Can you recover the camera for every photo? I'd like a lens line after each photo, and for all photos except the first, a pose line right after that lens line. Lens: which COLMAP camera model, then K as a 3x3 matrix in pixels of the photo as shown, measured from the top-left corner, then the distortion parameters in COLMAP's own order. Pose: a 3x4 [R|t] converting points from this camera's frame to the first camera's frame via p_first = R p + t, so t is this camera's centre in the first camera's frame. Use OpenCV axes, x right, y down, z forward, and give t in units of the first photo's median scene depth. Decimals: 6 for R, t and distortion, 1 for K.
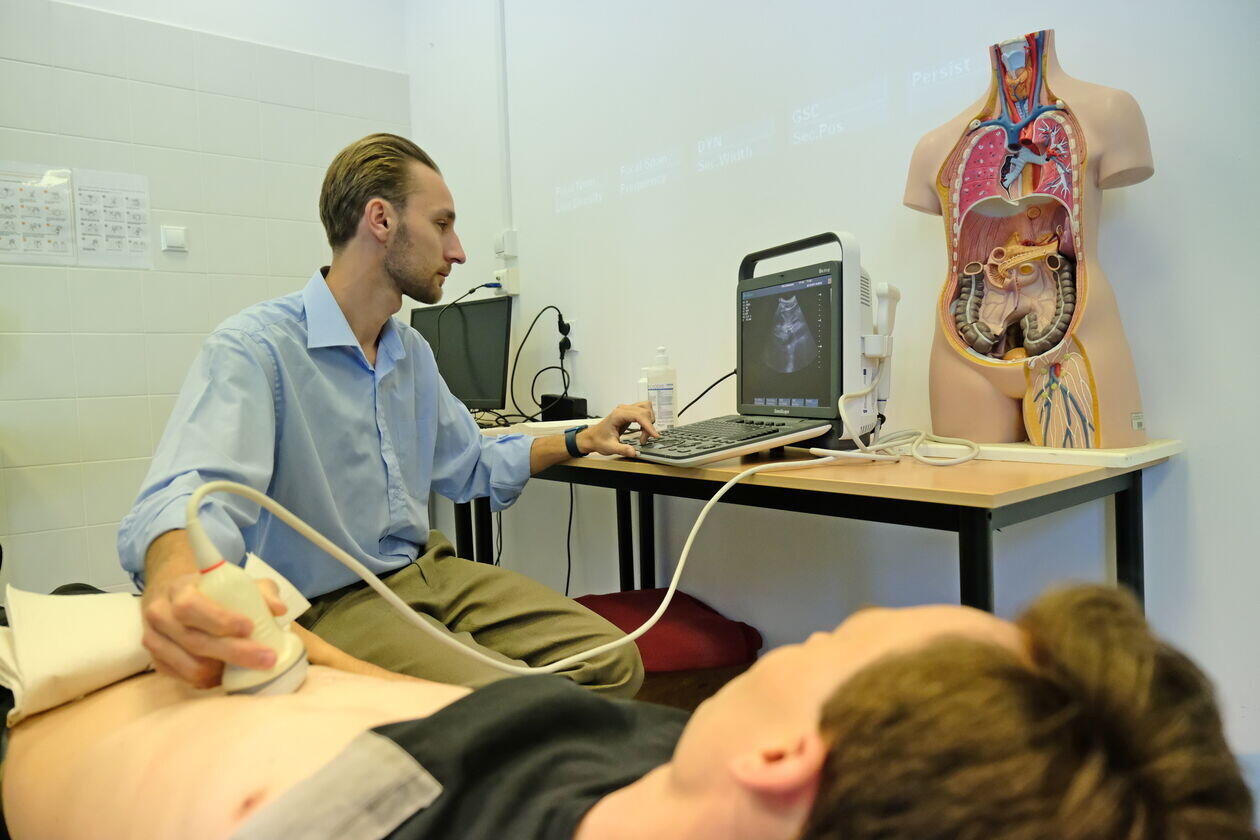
lens RADIAL K [[879.1, 0, 630.0], [0, 879.1, 420.0], [0, 0, 1]] dist [0.000102, 0.003472]
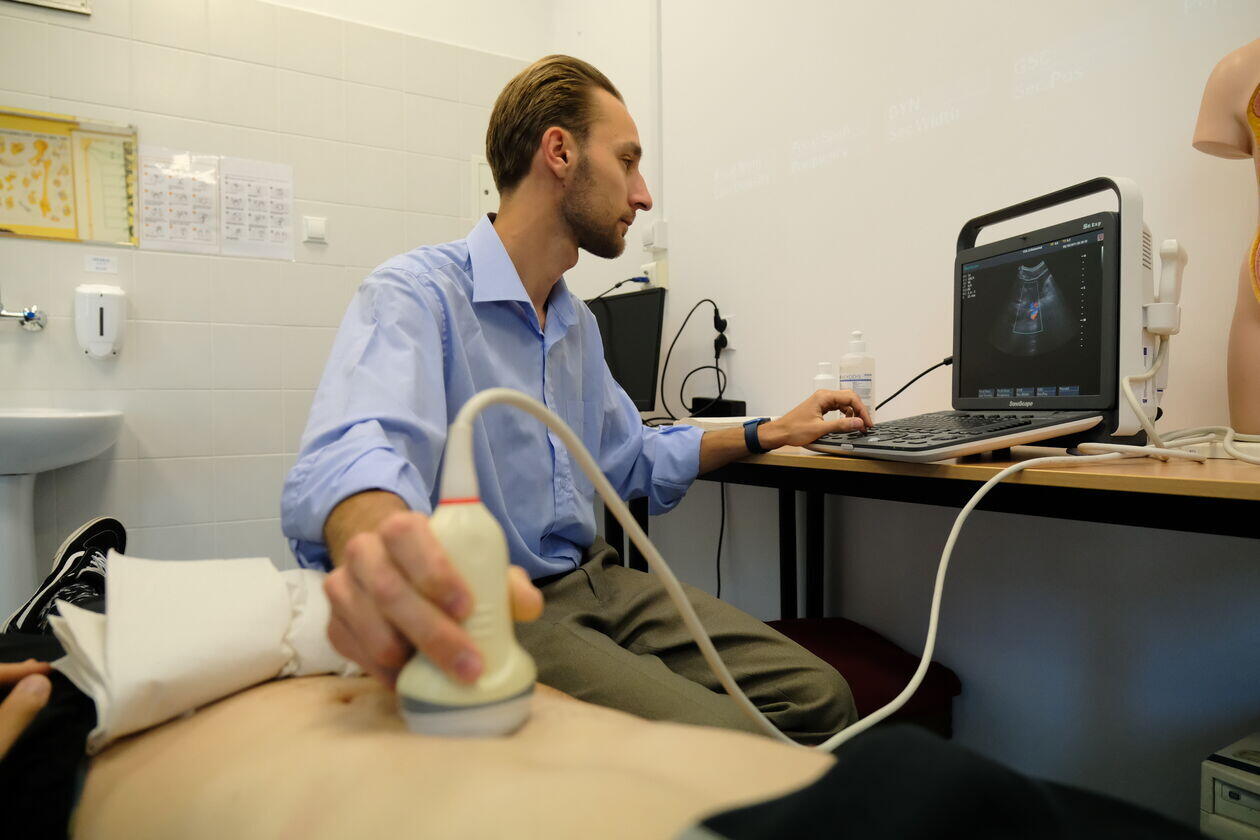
lens RADIAL K [[879.1, 0, 630.0], [0, 879.1, 420.0], [0, 0, 1]] dist [0.000102, 0.003472]
pose [[0.992319, 0.023426, -0.121469, -0.094701], [-0.027540, 0.999099, -0.032304, 0.044808], [0.120603, 0.035401, 0.992069, 0.162264]]
